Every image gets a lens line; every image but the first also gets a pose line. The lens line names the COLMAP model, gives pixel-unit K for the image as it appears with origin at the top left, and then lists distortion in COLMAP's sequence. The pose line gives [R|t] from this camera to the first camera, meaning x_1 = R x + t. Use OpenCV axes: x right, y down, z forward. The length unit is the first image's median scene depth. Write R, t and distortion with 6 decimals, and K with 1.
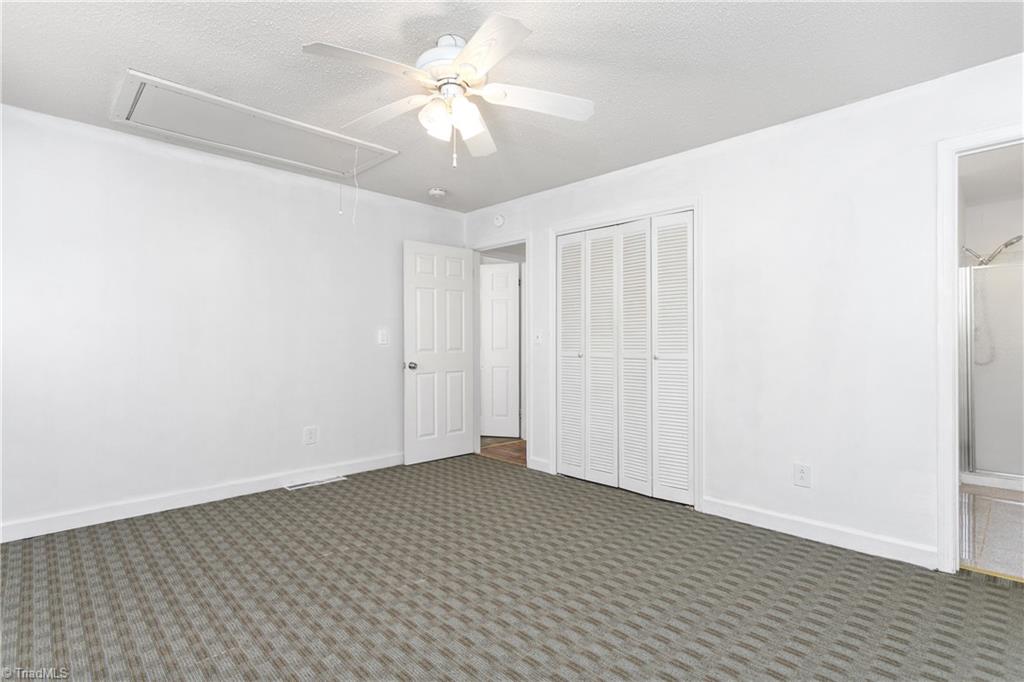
lens RADIAL K [[491.5, 0, 512.0], [0, 491.5, 341.9], [0, 0, 1]] dist [0.023394, 0.002906]
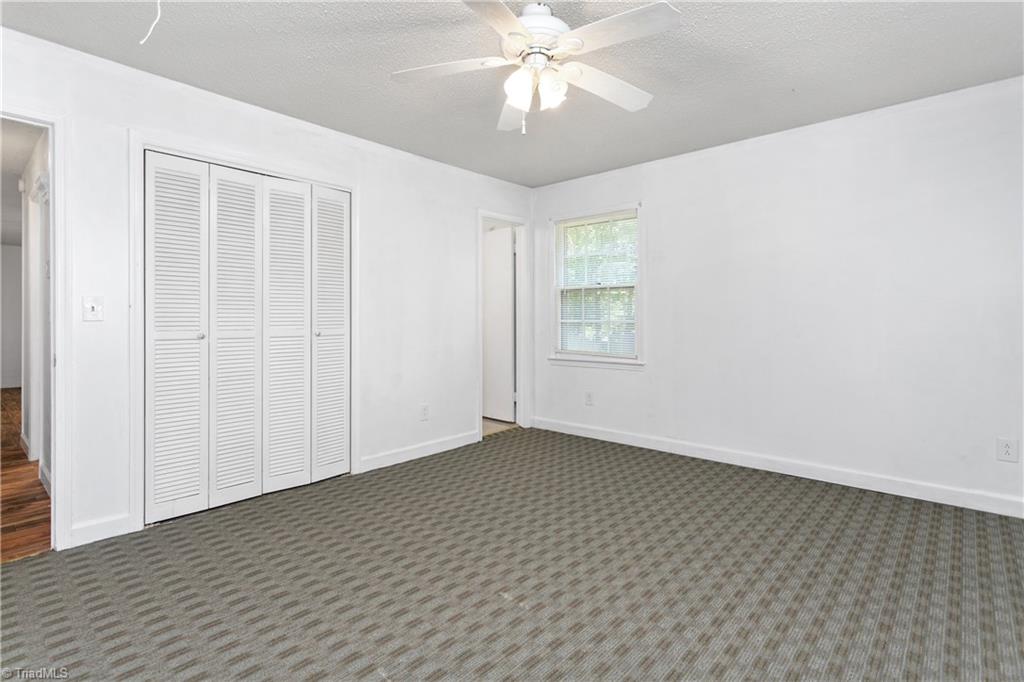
lens RADIAL K [[491.5, 0, 512.7], [0, 491.5, 319.4], [0, 0, 1]] dist [0.023394, 0.002906]
pose [[-0.044916, -0.002098, 0.998989, -0.634647], [-0.005849, 0.999981, 0.001837, -0.001071], [-0.998974, -0.005761, -0.044927, 0.624257]]
